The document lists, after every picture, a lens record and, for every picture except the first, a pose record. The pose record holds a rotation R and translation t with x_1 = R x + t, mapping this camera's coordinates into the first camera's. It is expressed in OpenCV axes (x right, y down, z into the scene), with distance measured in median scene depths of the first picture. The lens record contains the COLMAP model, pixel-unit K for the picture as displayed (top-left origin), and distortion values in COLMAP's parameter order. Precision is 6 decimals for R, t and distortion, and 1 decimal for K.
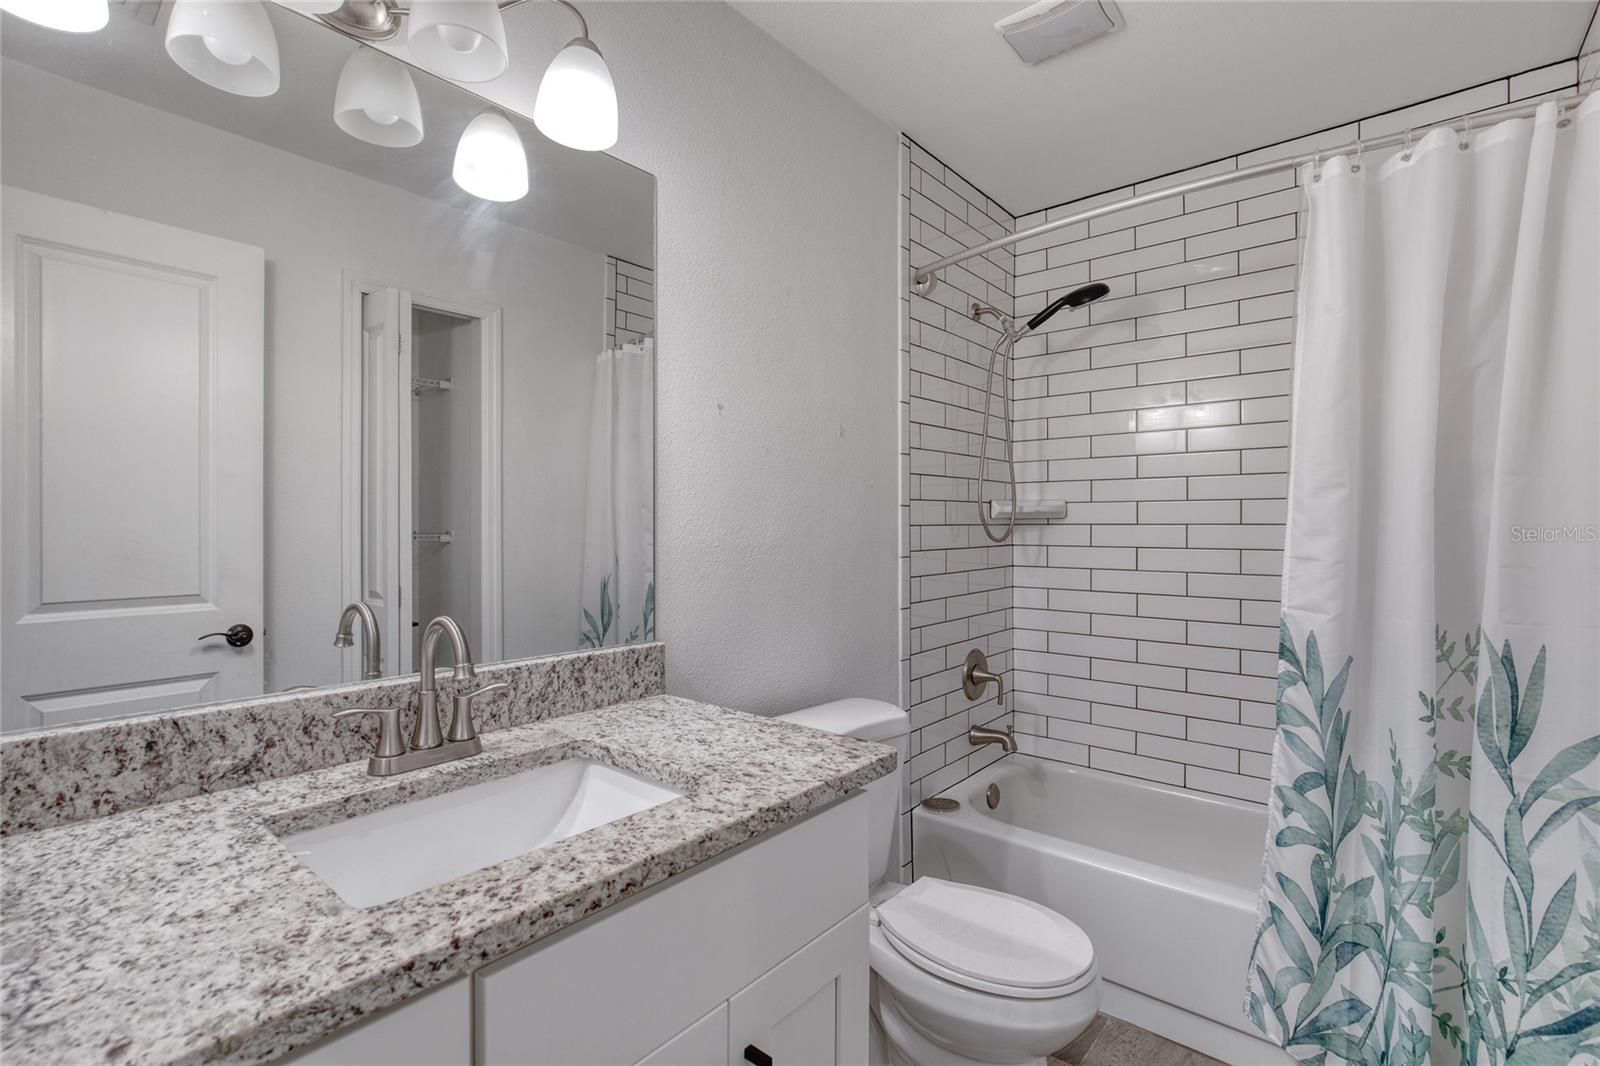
lens RADIAL K [[729.4, 0, 792.0], [0, 729.4, 529.5], [0, 0, 1]] dist [-0.019761, 0.007338]
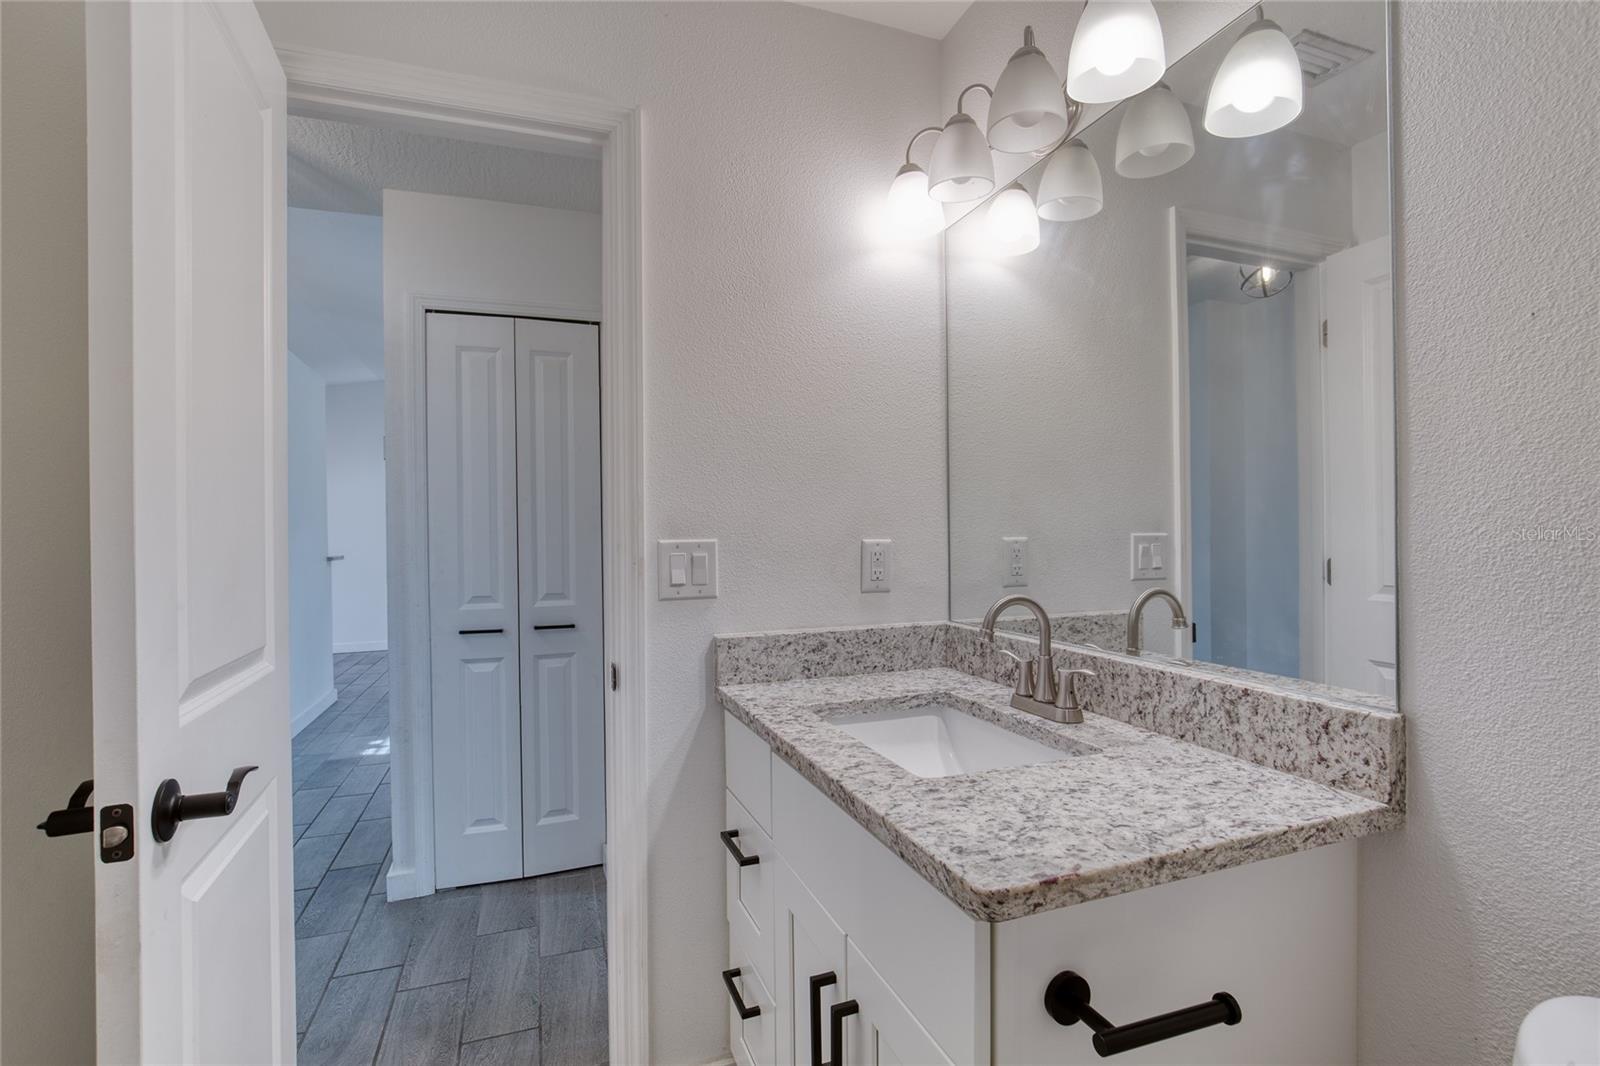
lens RADIAL K [[729.4, 0, 794.1], [0, 729.4, 536.7], [0, 0, 1]] dist [-0.019761, 0.007338]
pose [[-0.491271, 0.009310, -0.870957, 0.730901], [0.008558, 0.999946, 0.005861, 0.007413], [0.870965, -0.004575, -0.491324, 1.151548]]
